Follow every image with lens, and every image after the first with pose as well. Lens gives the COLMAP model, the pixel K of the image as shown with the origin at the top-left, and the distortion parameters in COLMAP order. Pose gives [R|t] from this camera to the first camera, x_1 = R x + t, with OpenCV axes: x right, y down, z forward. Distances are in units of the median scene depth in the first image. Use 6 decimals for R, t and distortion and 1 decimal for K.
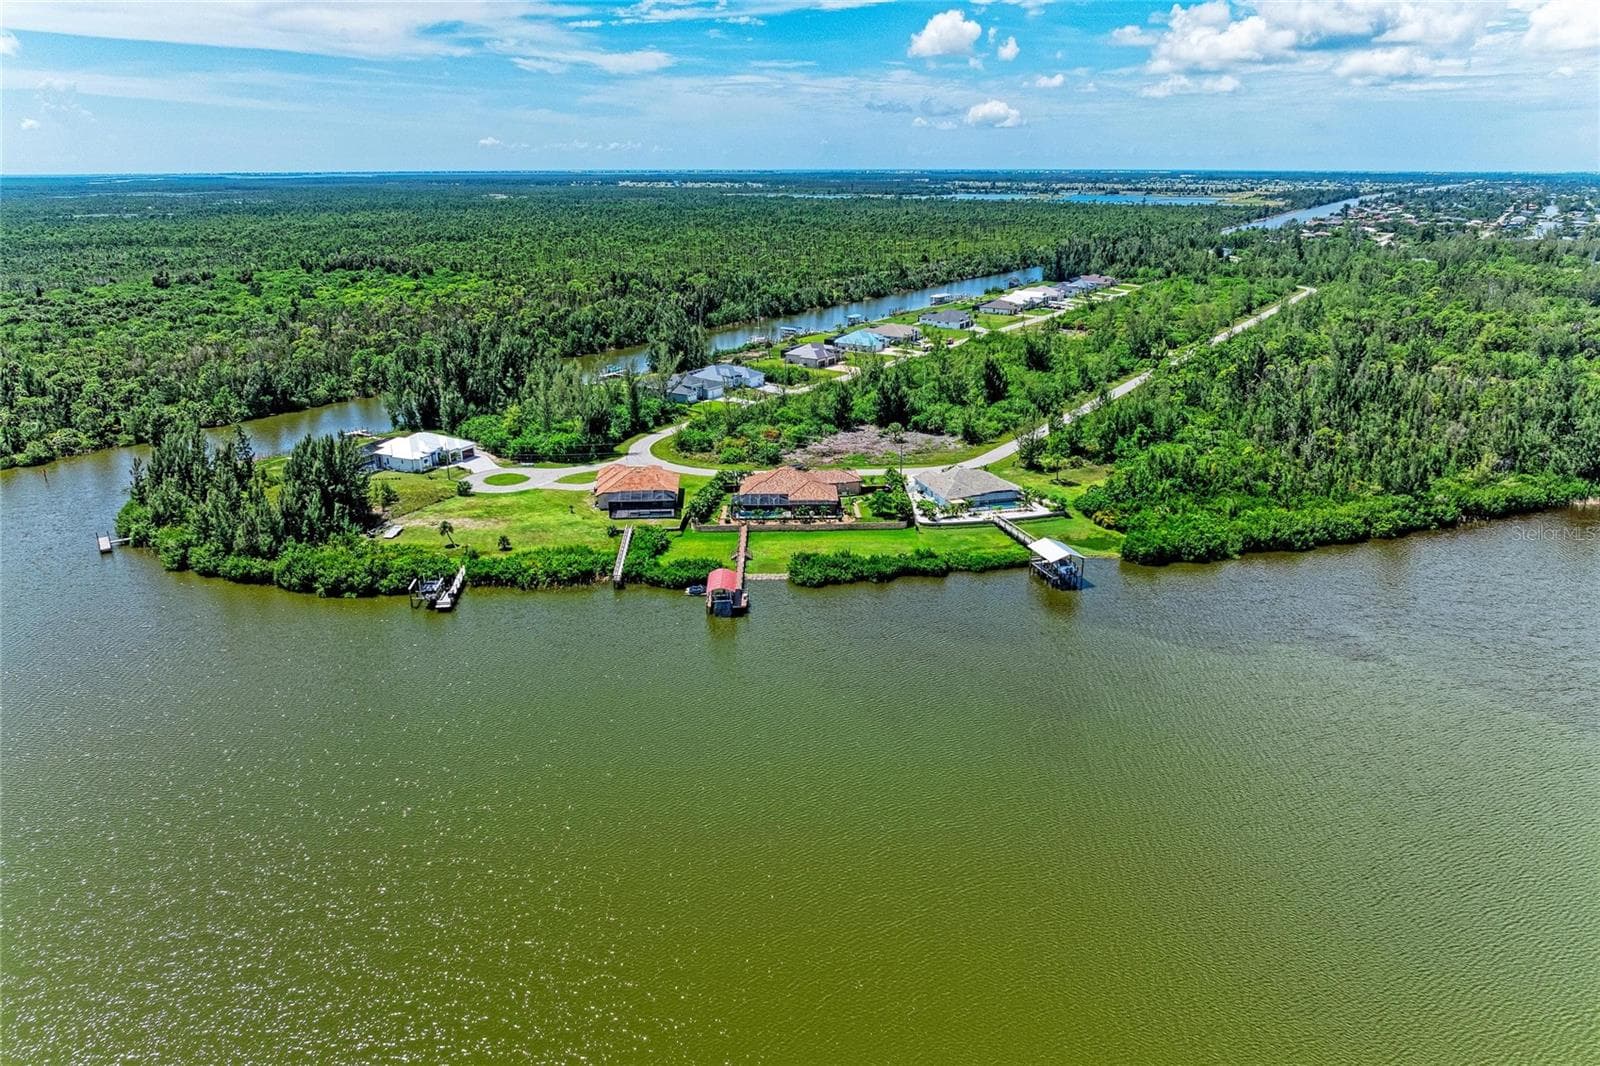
lens RADIAL K [[1124.4, 0, 815.2], [0, 1124.4, 533.3], [0, 0, 1]] dist [-0.018364, -0.001508]
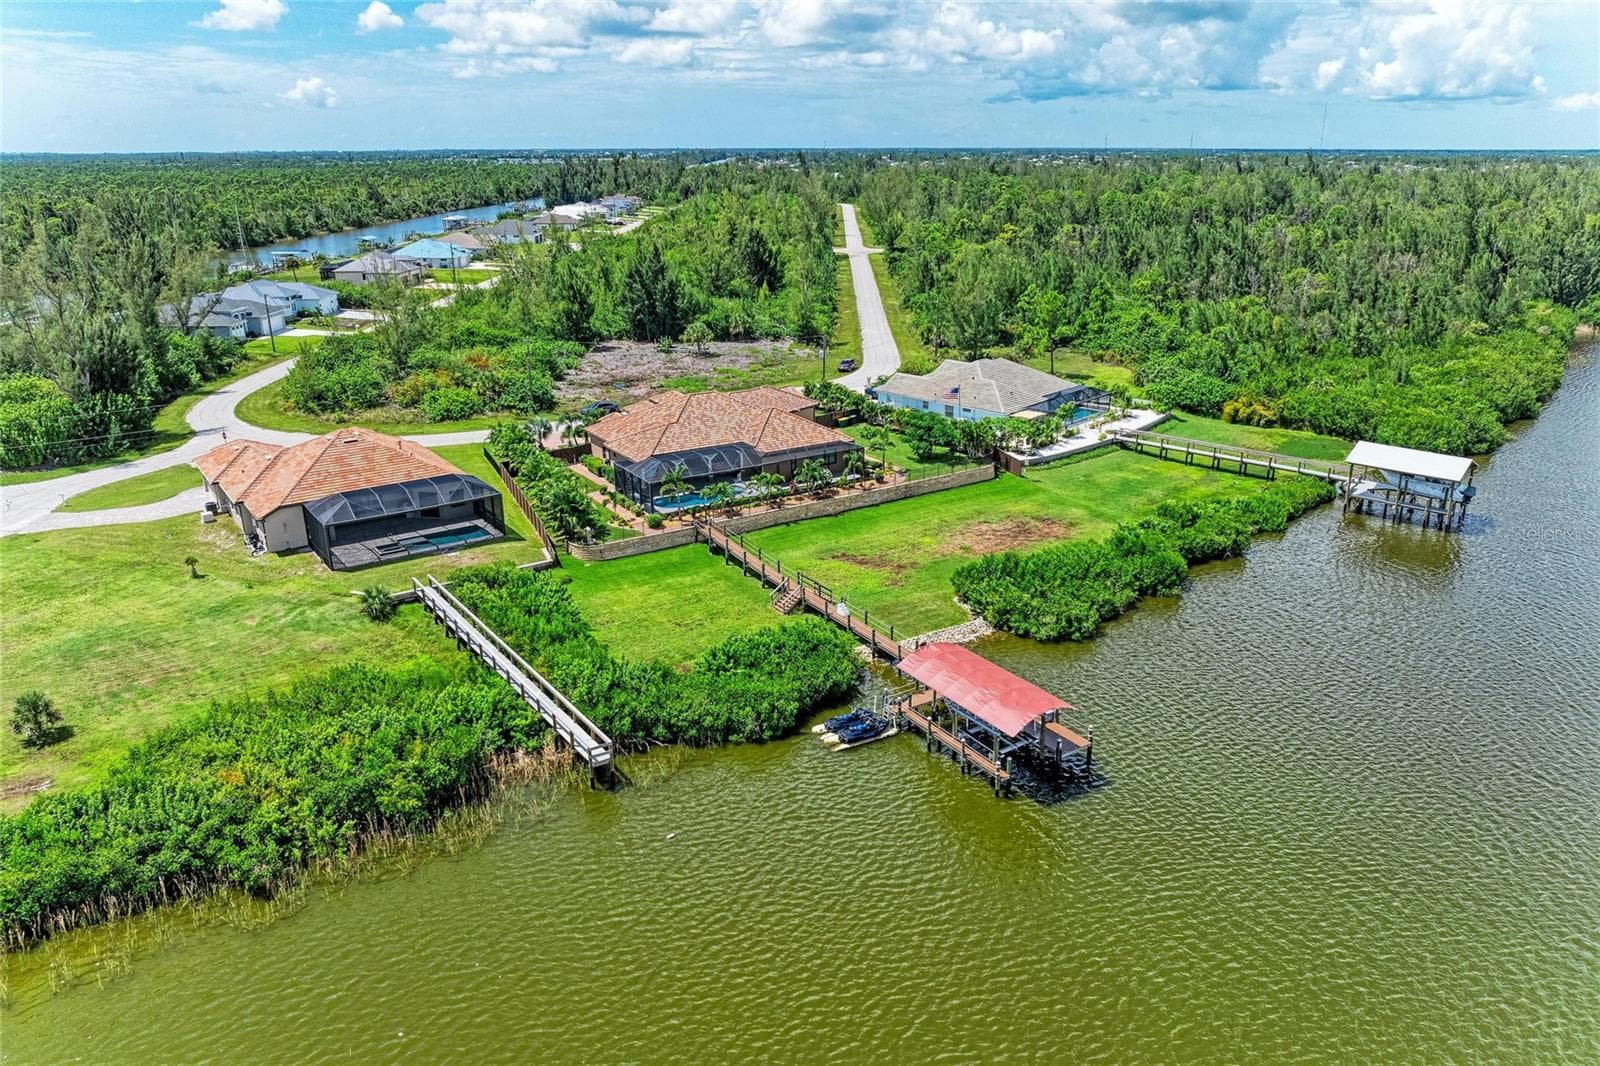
lens RADIAL K [[1138.5, 0, 812.0], [0, 1138.5, 505.5], [0, 0, 1]] dist [-0.043172, 0.036770]
pose [[0.856492, -0.156758, 0.491781, -0.223192], [0.161672, 0.986299, 0.032819, -0.020843], [-0.490188, 0.051398, 0.870100, 0.603255]]
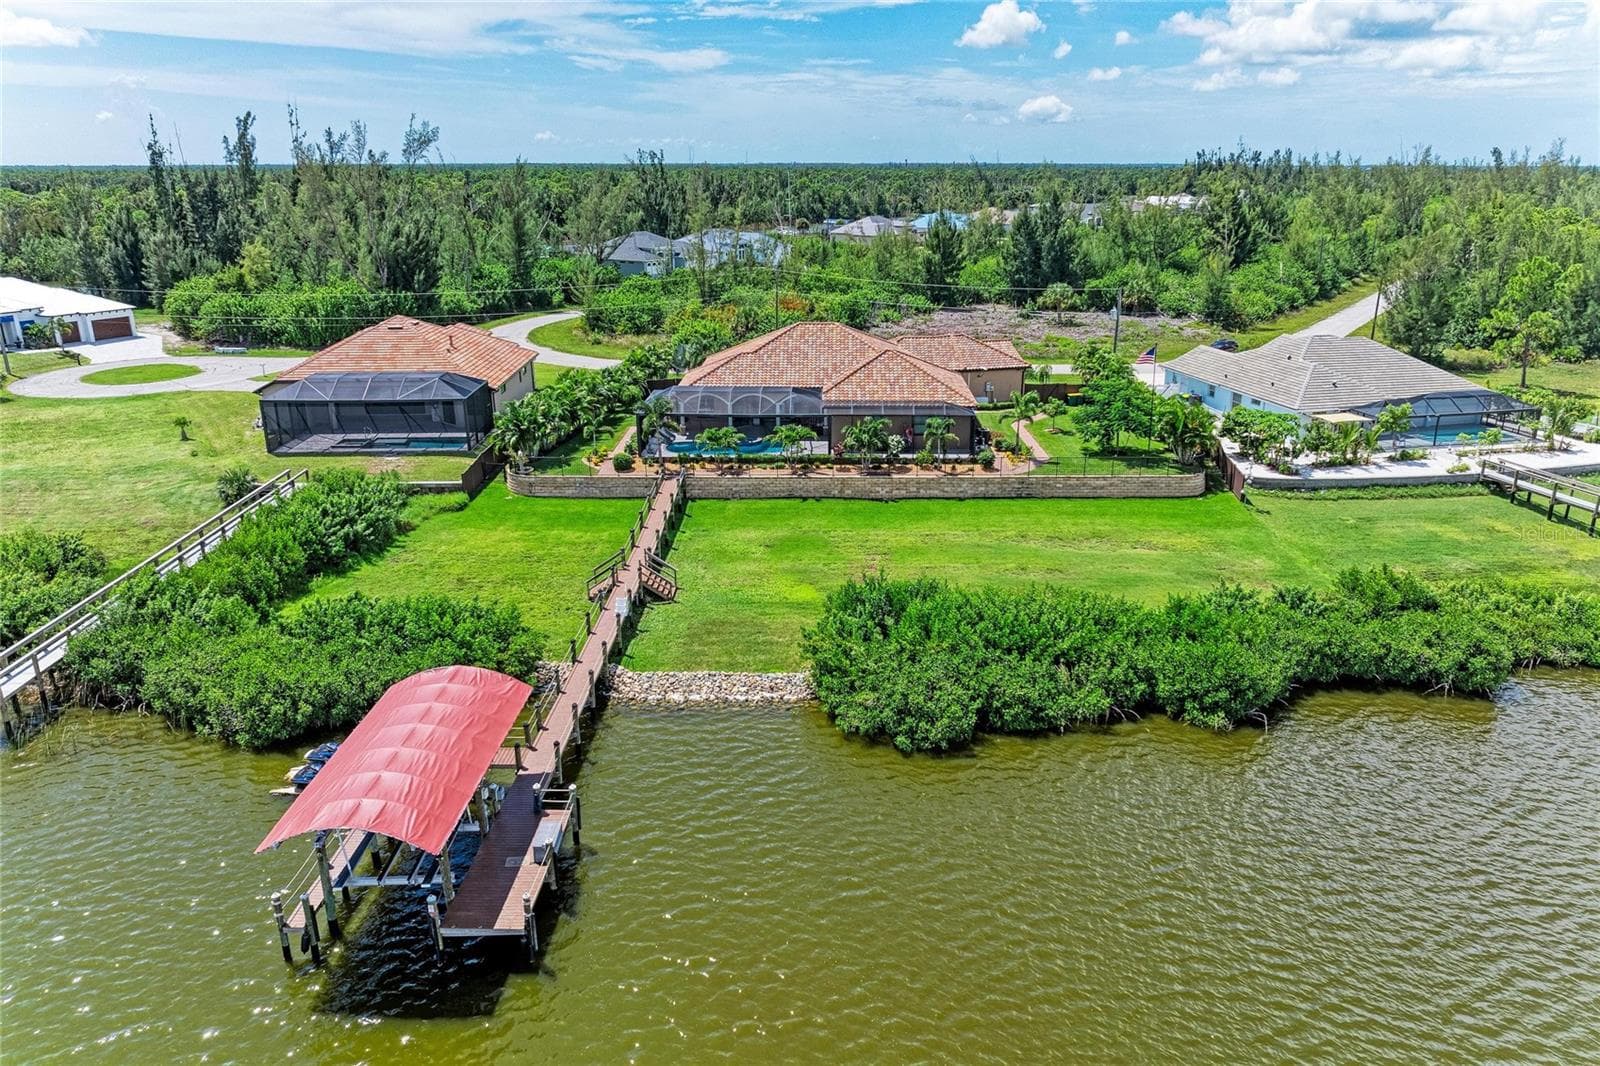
lens RADIAL K [[1124.4, 0, 815.2], [0, 1124.4, 533.3], [0, 0, 1]] dist [-0.018364, -0.001508]
pose [[0.999070, 0.014979, -0.040422, -0.012078], [-0.014843, 0.999883, 0.003666, 0.006001], [0.040472, -0.003062, 0.999176, 0.676046]]
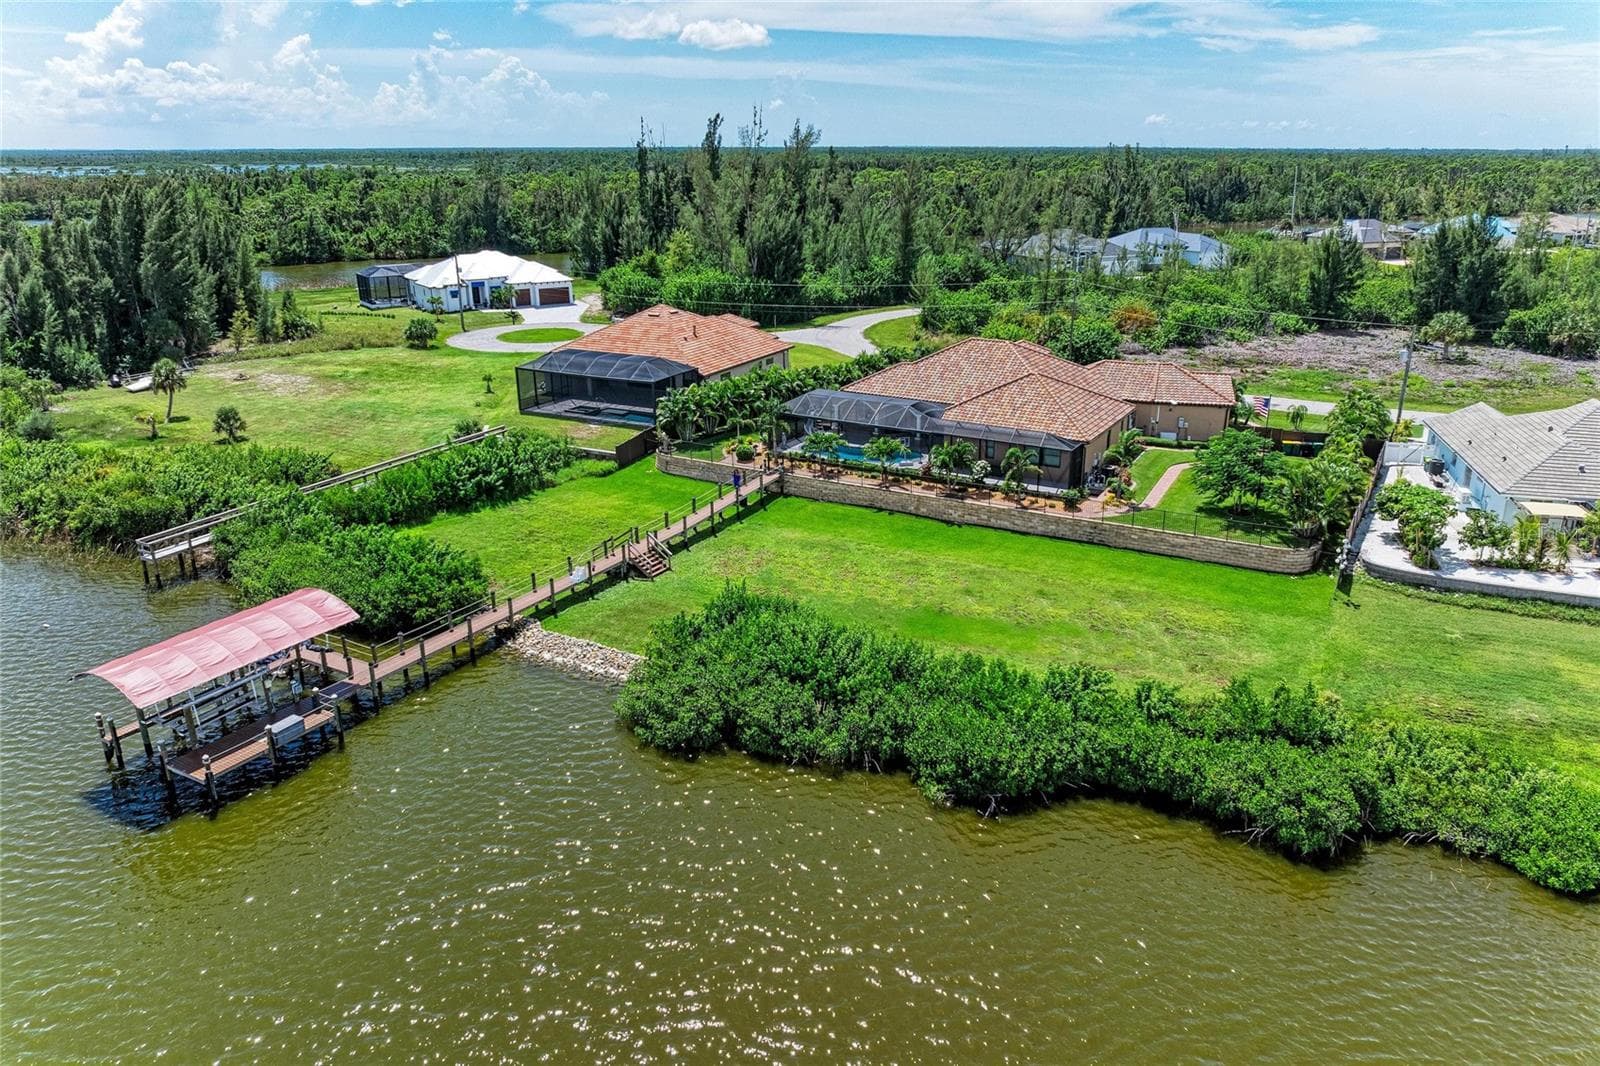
lens RADIAL K [[1138.5, 0, 812.0], [0, 1138.5, 505.5], [0, 0, 1]] dist [-0.043172, 0.036770]
pose [[0.854890, 0.157971, -0.494175, 0.108548], [-0.162088, 0.986161, 0.034840, -0.010893], [0.492840, 0.050316, 0.868664, 0.695134]]
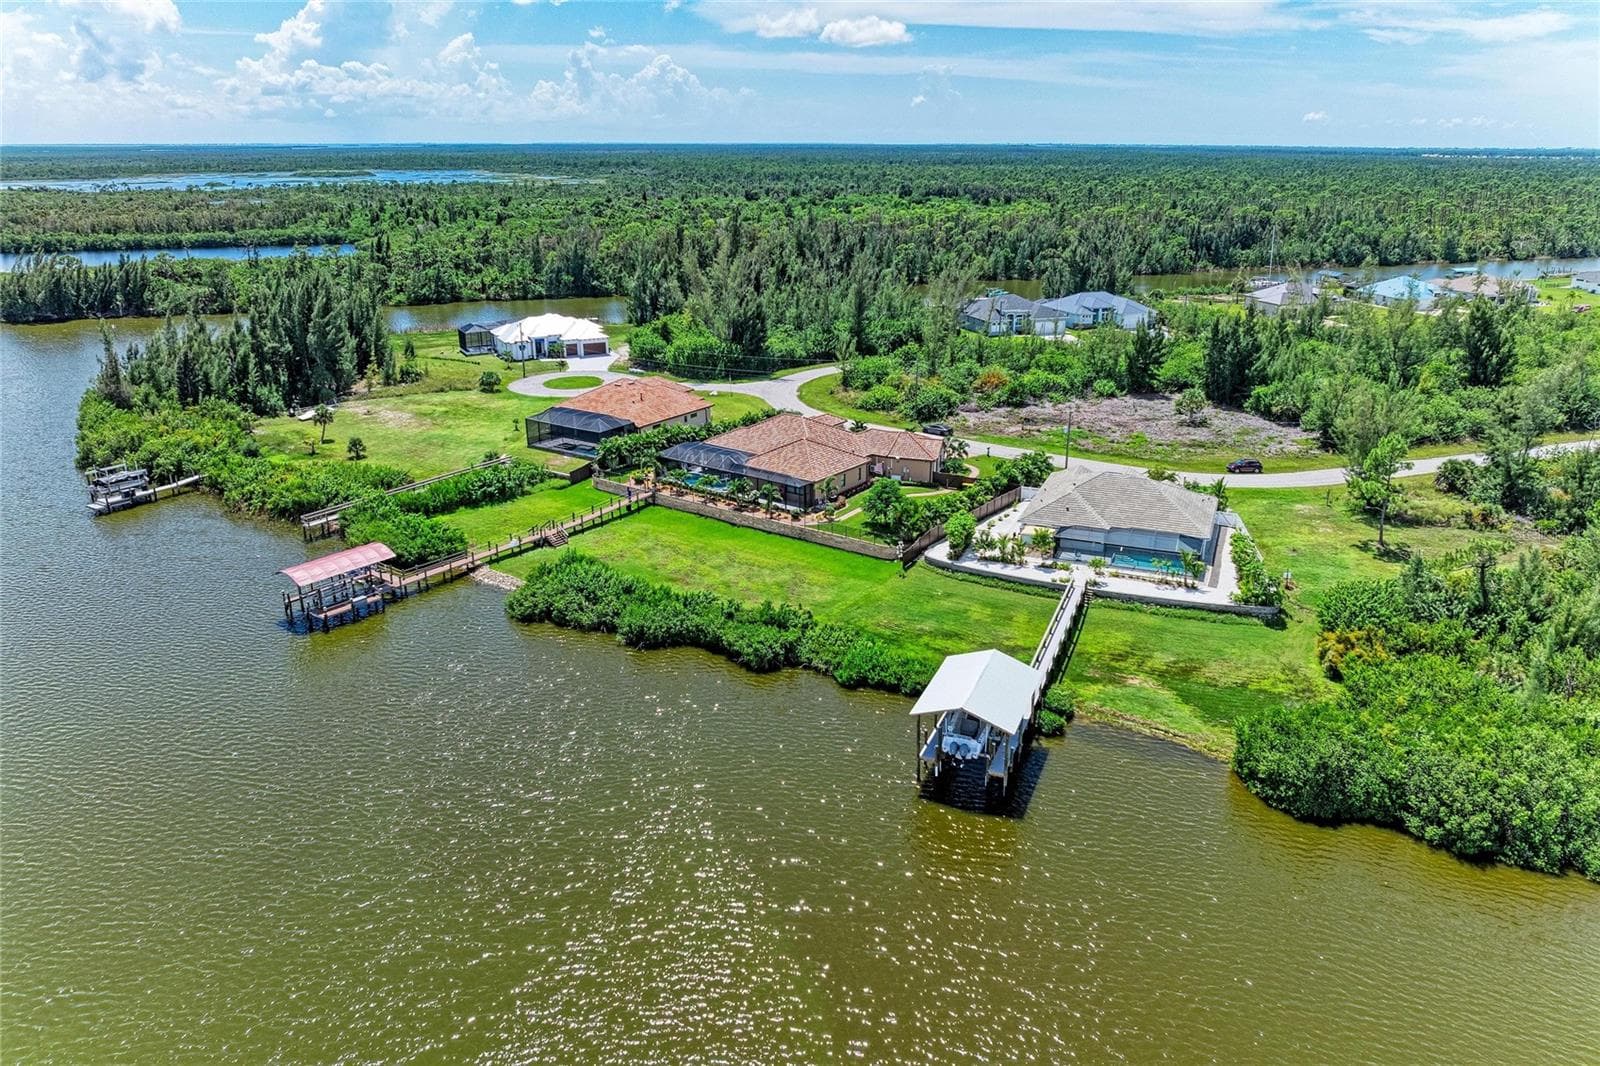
lens RADIAL K [[1124.4, 0, 815.2], [0, 1124.4, 533.3], [0, 0, 1]] dist [-0.018364, -0.001508]
pose [[0.787150, 0.206792, -0.581061, 0.329108], [-0.195165, 0.977218, 0.083394, -0.049228], [0.585069, 0.047760, 0.809576, 0.569622]]
